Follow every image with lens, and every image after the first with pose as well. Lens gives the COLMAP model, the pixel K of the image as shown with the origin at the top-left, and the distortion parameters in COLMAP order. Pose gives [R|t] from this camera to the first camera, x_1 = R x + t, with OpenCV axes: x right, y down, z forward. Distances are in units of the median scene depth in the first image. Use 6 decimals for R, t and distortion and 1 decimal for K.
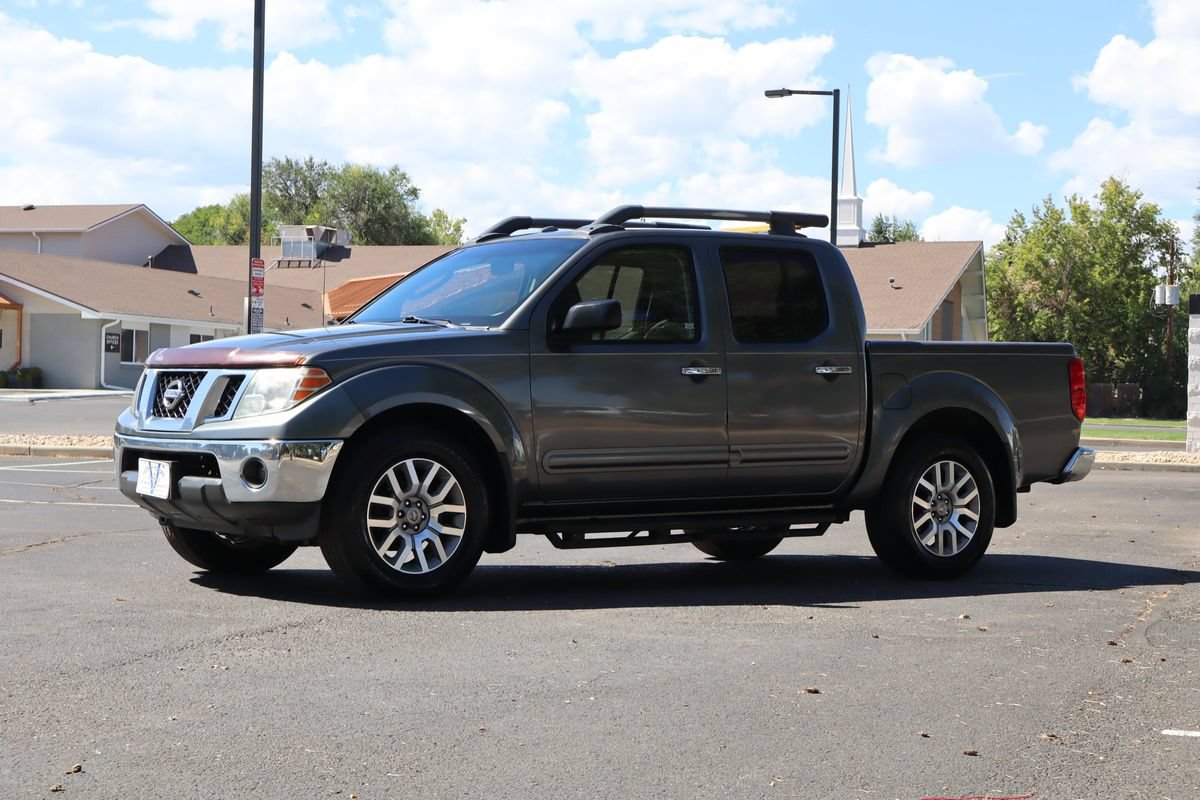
lens RADIAL K [[2225.8, 0, 599.6], [0, 2225.8, 403.5], [0, 0, 1]] dist [-0.033652, 0.000000]
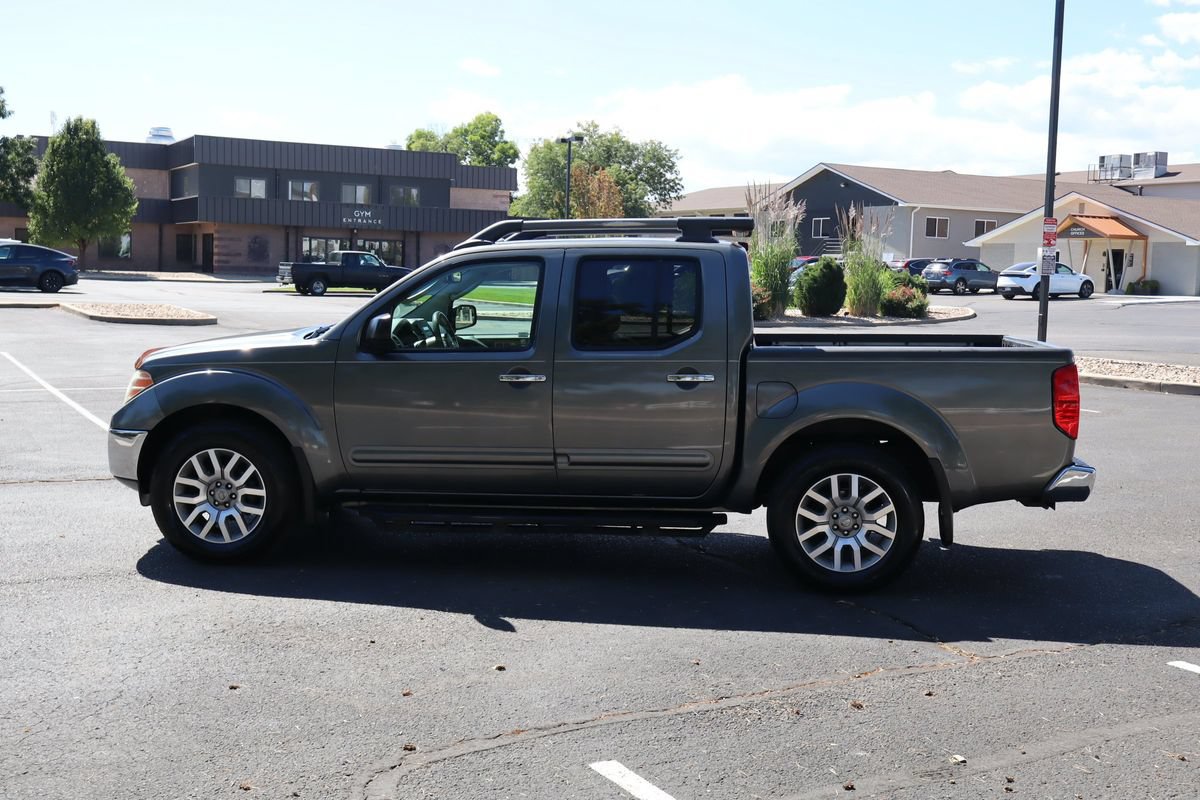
lens RADIAL K [[1388.4, 0, 602.5], [0, 1388.4, 397.3], [0, 0, 1]] dist [0.008446, 0.000000]
pose [[0.736319, 0.060898, -0.673889, 0.517176], [-0.008331, 0.996682, 0.080965, -0.058928], [0.676583, -0.054002, 0.734383, 0.529249]]
